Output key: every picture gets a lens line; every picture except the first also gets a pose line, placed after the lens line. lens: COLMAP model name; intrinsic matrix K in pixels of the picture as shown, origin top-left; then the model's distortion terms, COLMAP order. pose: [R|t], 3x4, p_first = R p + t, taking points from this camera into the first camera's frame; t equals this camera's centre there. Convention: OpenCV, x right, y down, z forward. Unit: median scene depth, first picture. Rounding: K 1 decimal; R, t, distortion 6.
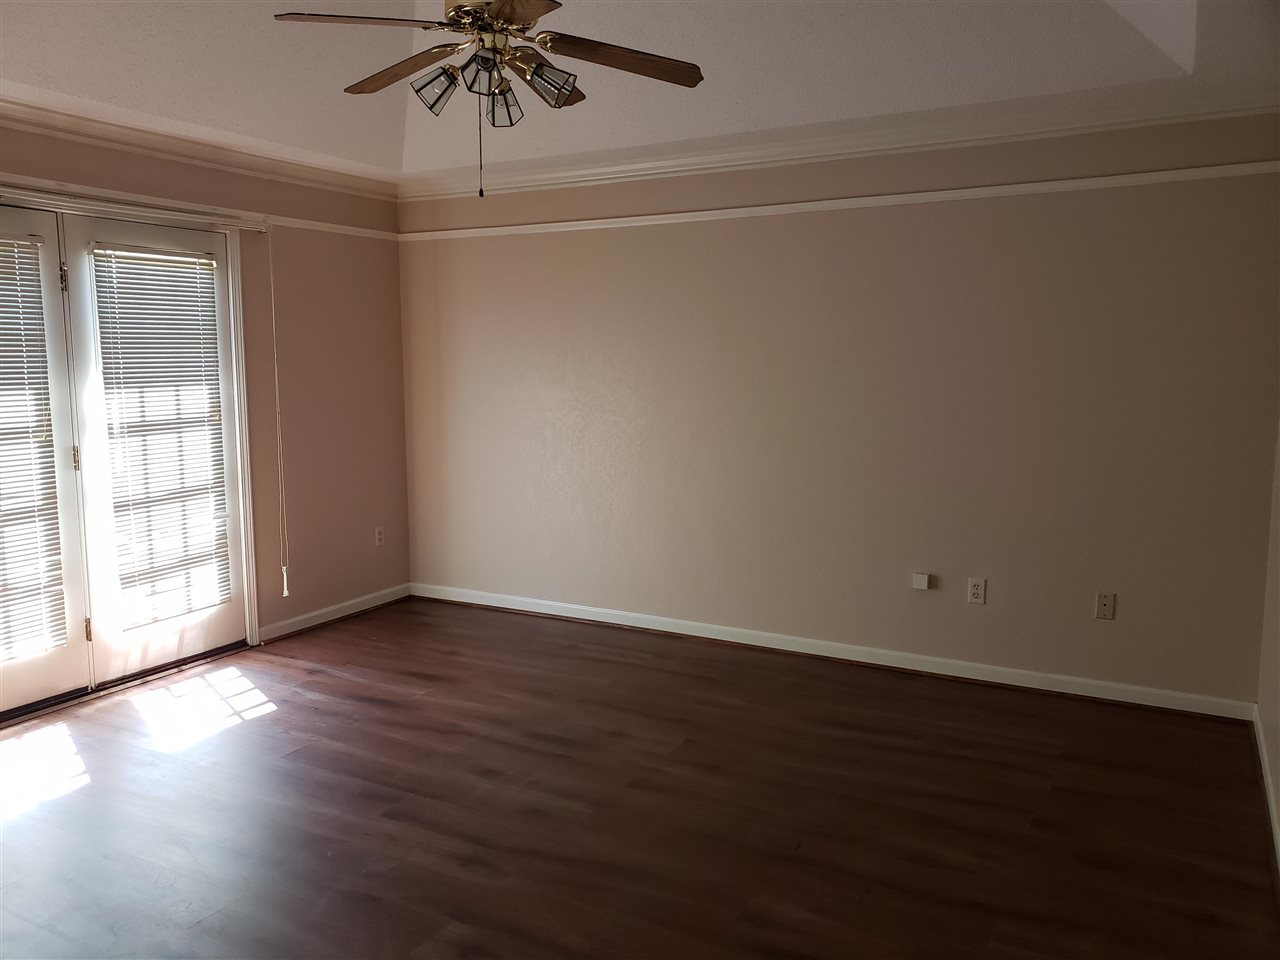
lens RADIAL K [[999.5, 0, 633.3], [0, 999.5, 474.0], [0, 0, 1]] dist [0.010623, 0.009488]
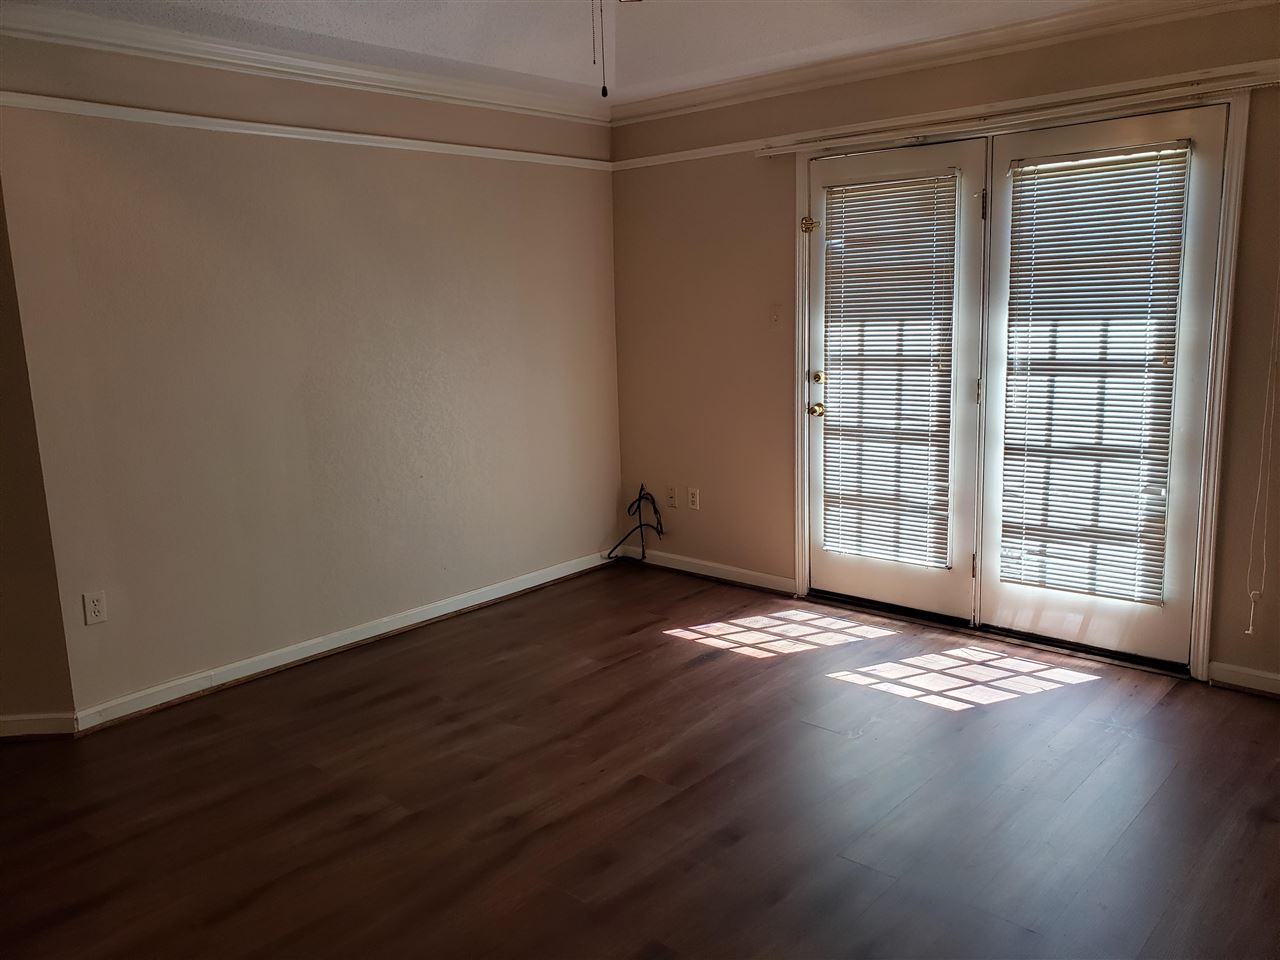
lens RADIAL K [[999.5, 0, 633.3], [0, 999.5, 474.0], [0, 0, 1]] dist [0.010623, 0.009488]
pose [[-0.241082, 0.173897, -0.954798, 0.451561], [-0.087286, 0.975944, 0.199787, -0.097700], [0.966572, 0.131505, -0.220104, 0.854423]]
